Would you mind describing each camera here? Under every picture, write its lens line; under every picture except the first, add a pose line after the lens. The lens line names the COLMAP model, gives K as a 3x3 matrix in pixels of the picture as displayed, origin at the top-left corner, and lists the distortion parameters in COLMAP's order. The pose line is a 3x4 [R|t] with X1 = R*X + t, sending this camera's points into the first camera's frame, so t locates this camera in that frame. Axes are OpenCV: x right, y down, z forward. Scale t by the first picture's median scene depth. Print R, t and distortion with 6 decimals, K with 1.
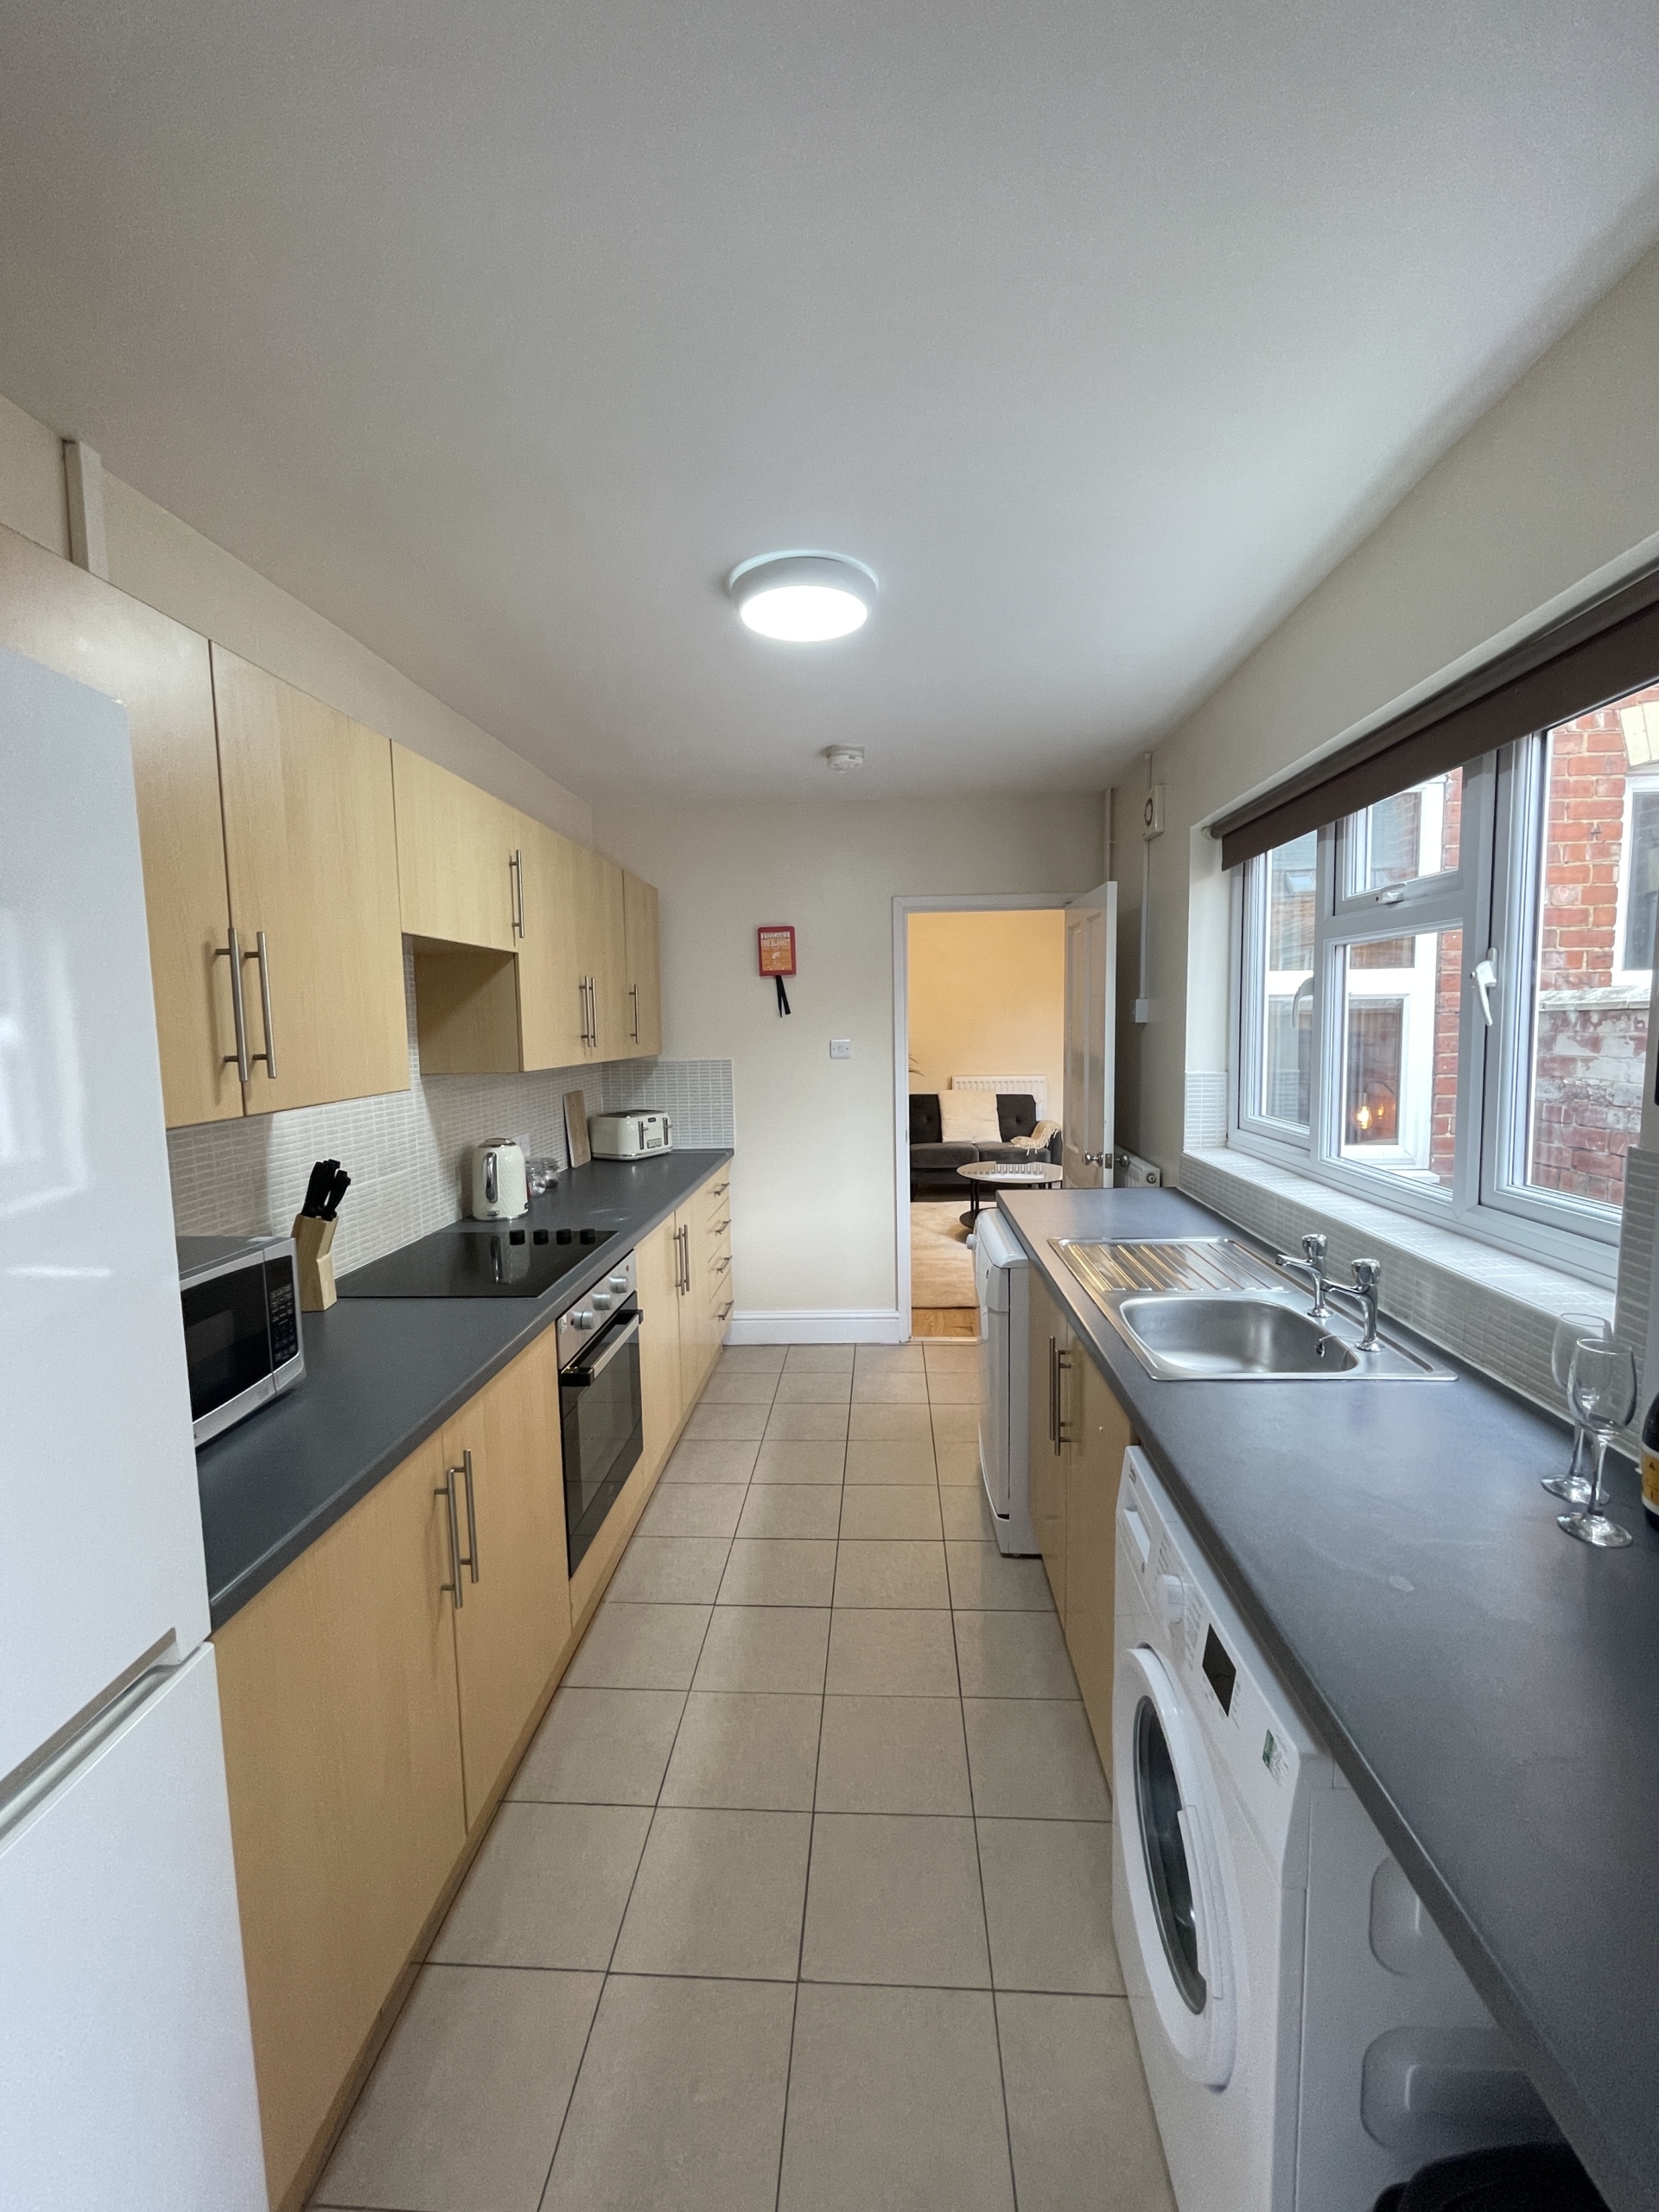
lens RADIAL K [[905.2, 0, 819.7], [0, 905.2, 1096.0], [0, 0, 1]] dist [0.000288, 0.000842]
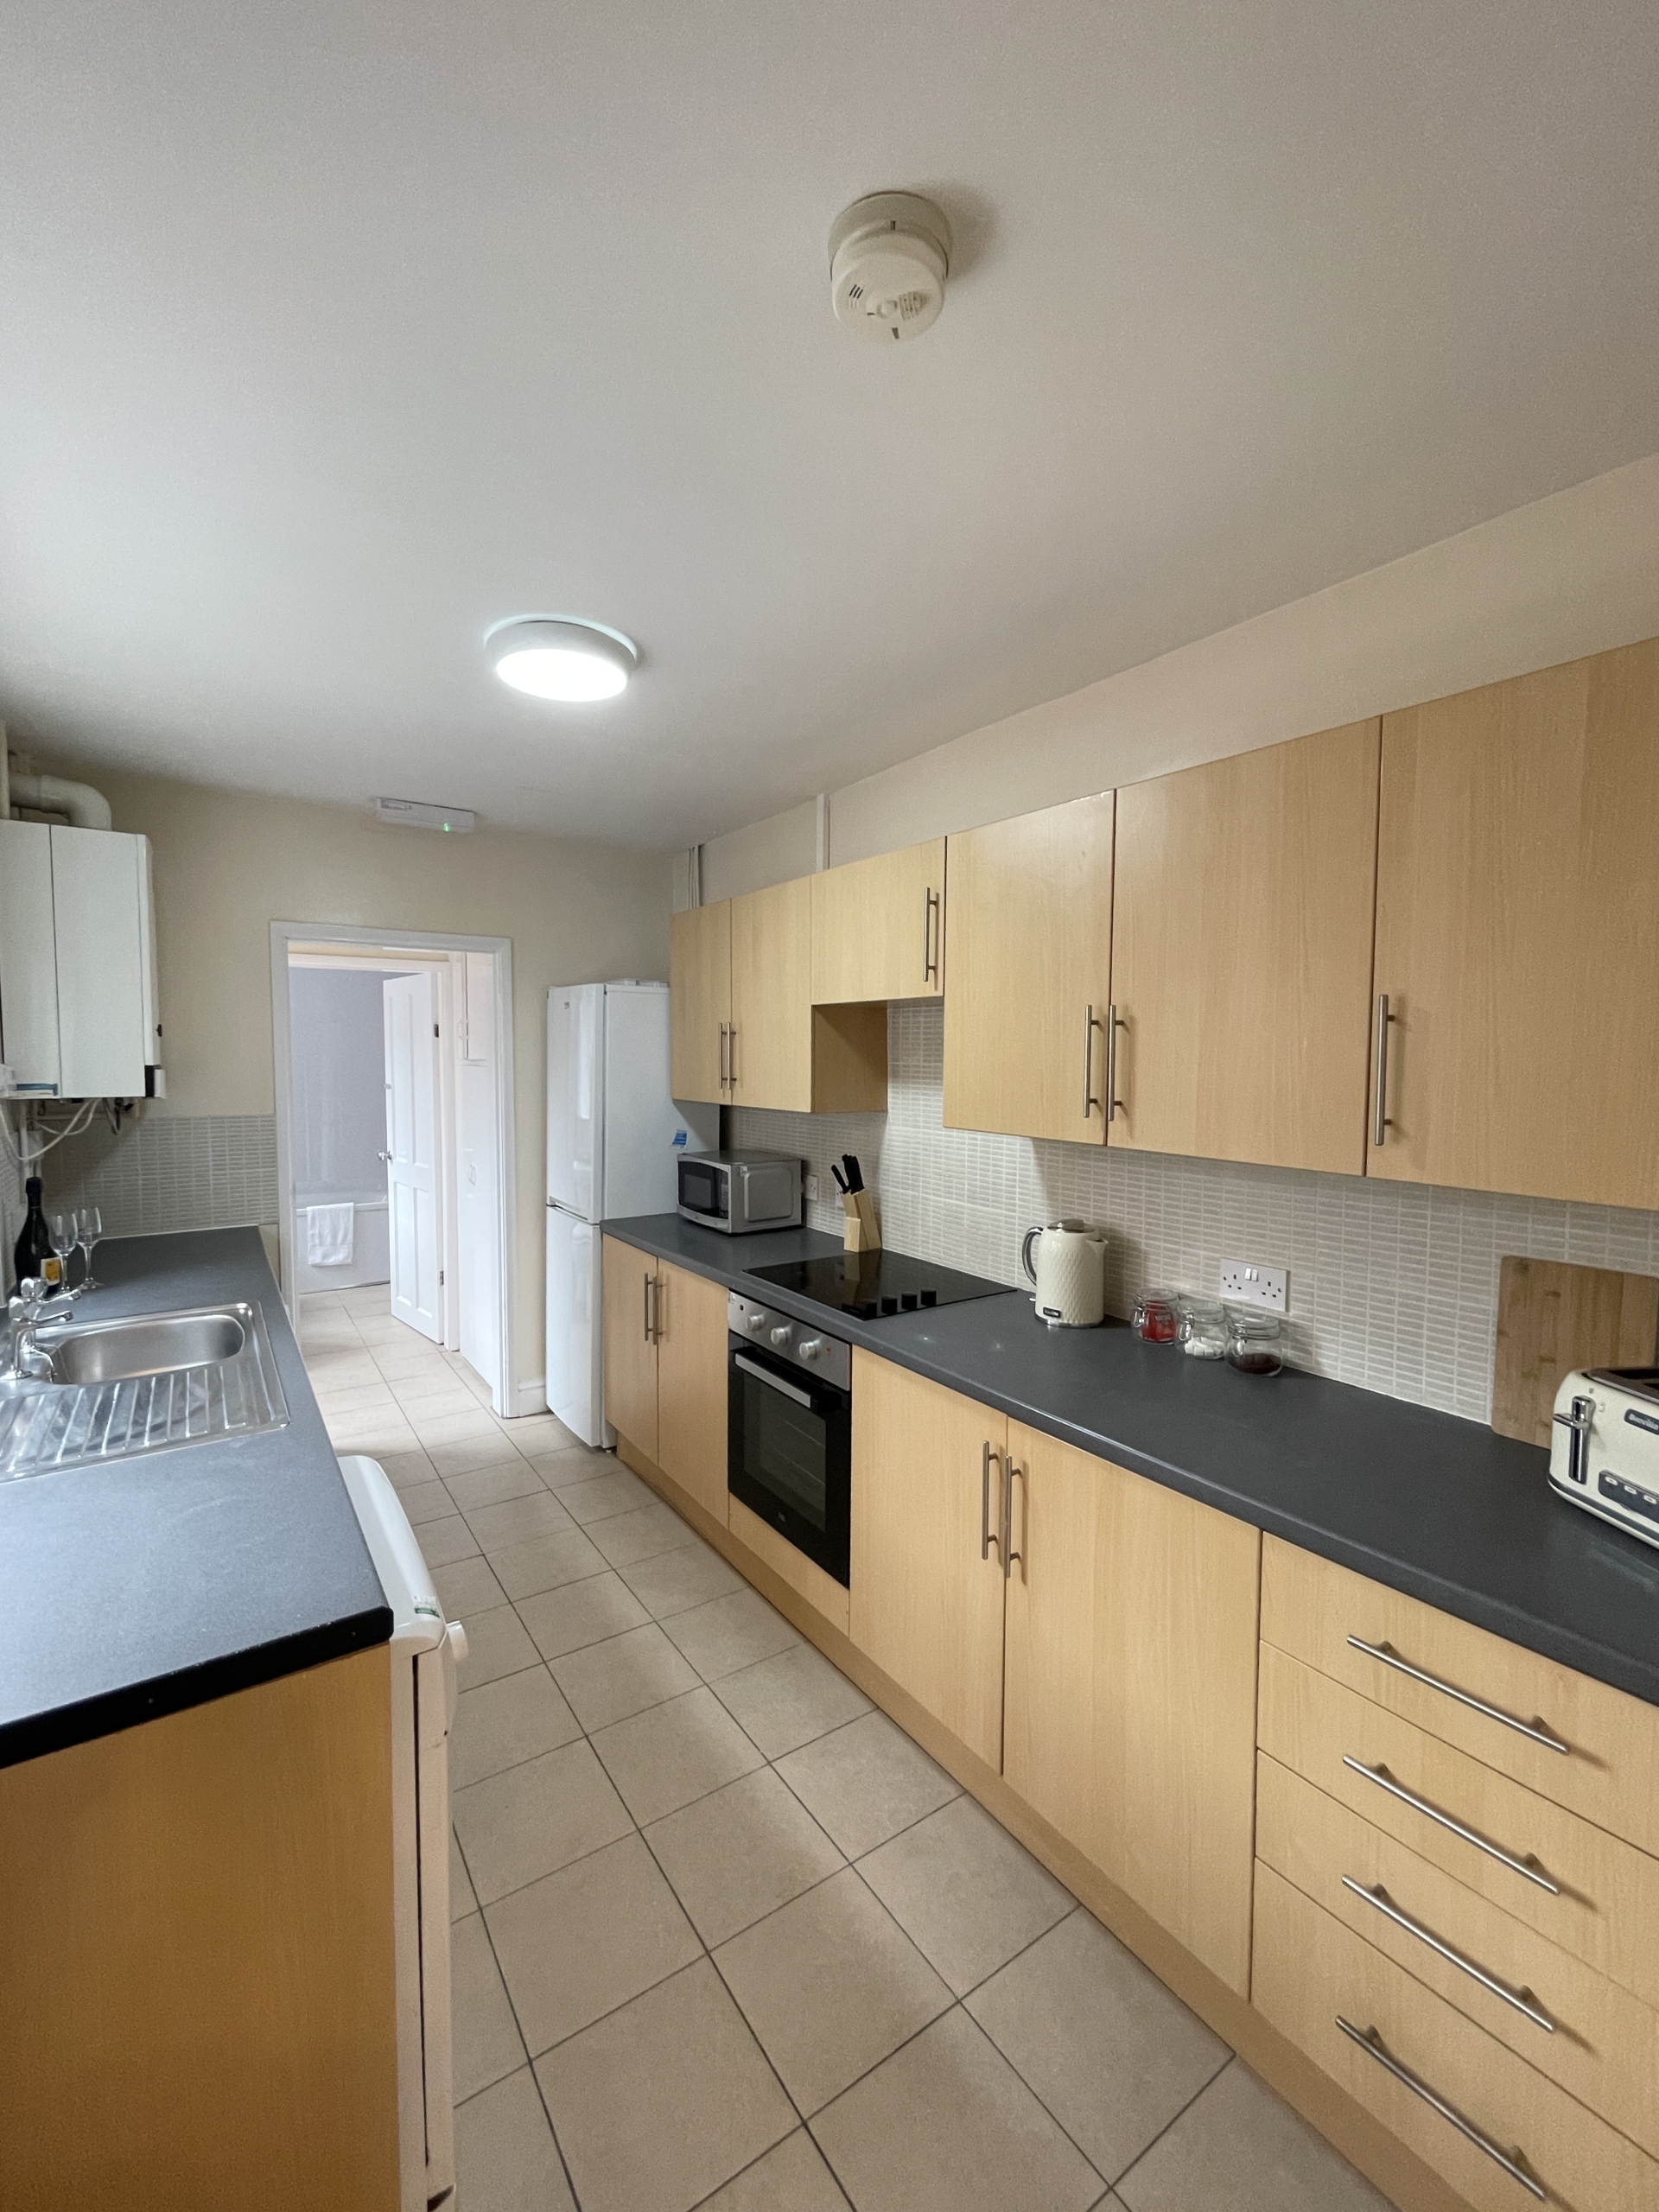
lens RADIAL K [[905.2, 0, 819.7], [0, 905.2, 1096.0], [0, 0, 1]] dist [0.000288, 0.000842]
pose [[-0.785766, 0.054109, -0.616152, 0.342304], [-0.034809, 0.990719, 0.131394, -0.182833], [0.617543, 0.124693, -0.776590, 1.734600]]
